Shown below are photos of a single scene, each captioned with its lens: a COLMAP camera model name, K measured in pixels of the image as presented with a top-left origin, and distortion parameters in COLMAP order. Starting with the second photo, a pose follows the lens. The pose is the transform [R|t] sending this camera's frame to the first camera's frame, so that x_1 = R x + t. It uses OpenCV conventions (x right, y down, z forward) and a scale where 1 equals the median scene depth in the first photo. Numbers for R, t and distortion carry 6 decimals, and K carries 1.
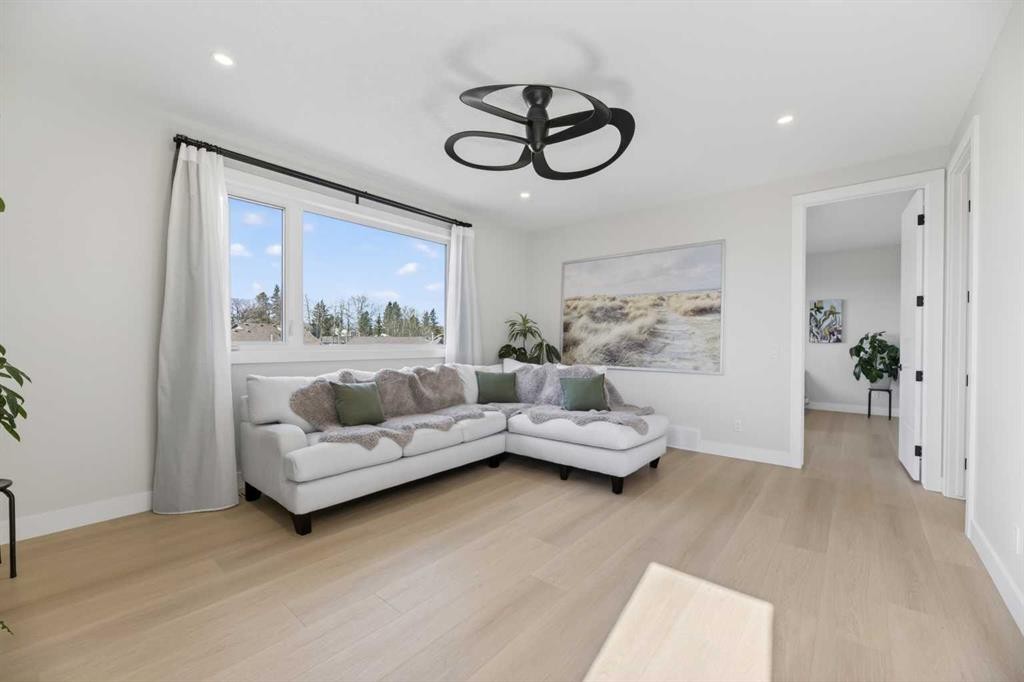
lens RADIAL K [[407.6, 0, 513.0], [0, 407.6, 343.2], [0, 0, 1]] dist [-0.000193, -0.000048]
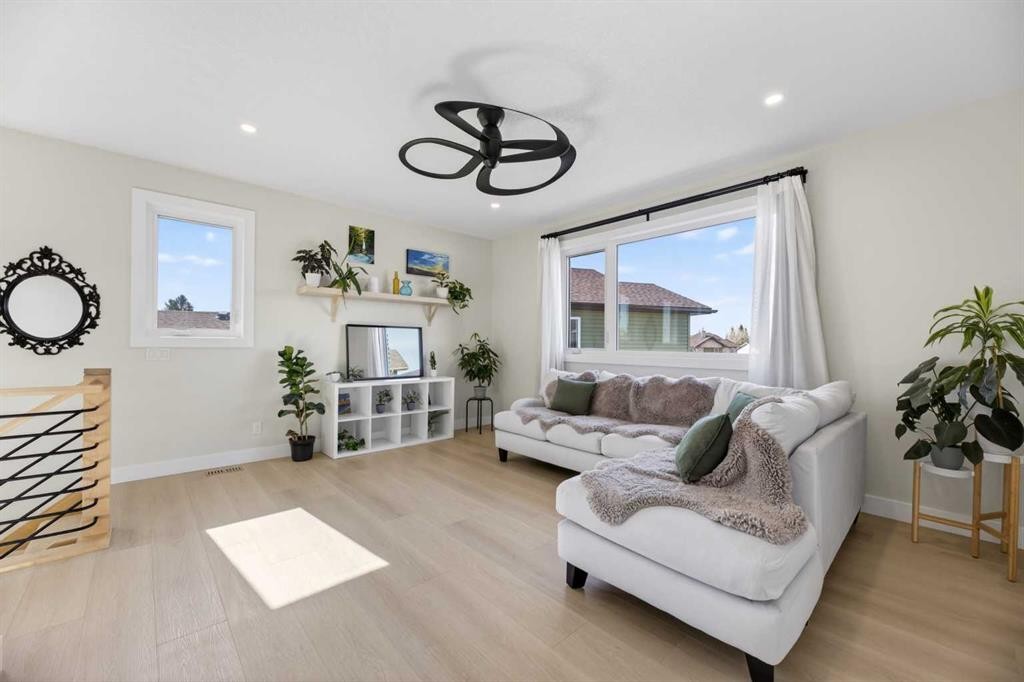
lens RADIAL K [[407.6, 0, 513.1], [0, 407.6, 345.2], [0, 0, 1]] dist [-0.000193, -0.000048]
pose [[-0.131919, -0.015177, -0.991144, 0.863932], [-0.025962, 0.999593, -0.011851, 0.008691], [0.990920, 0.024168, -0.132260, 0.951536]]
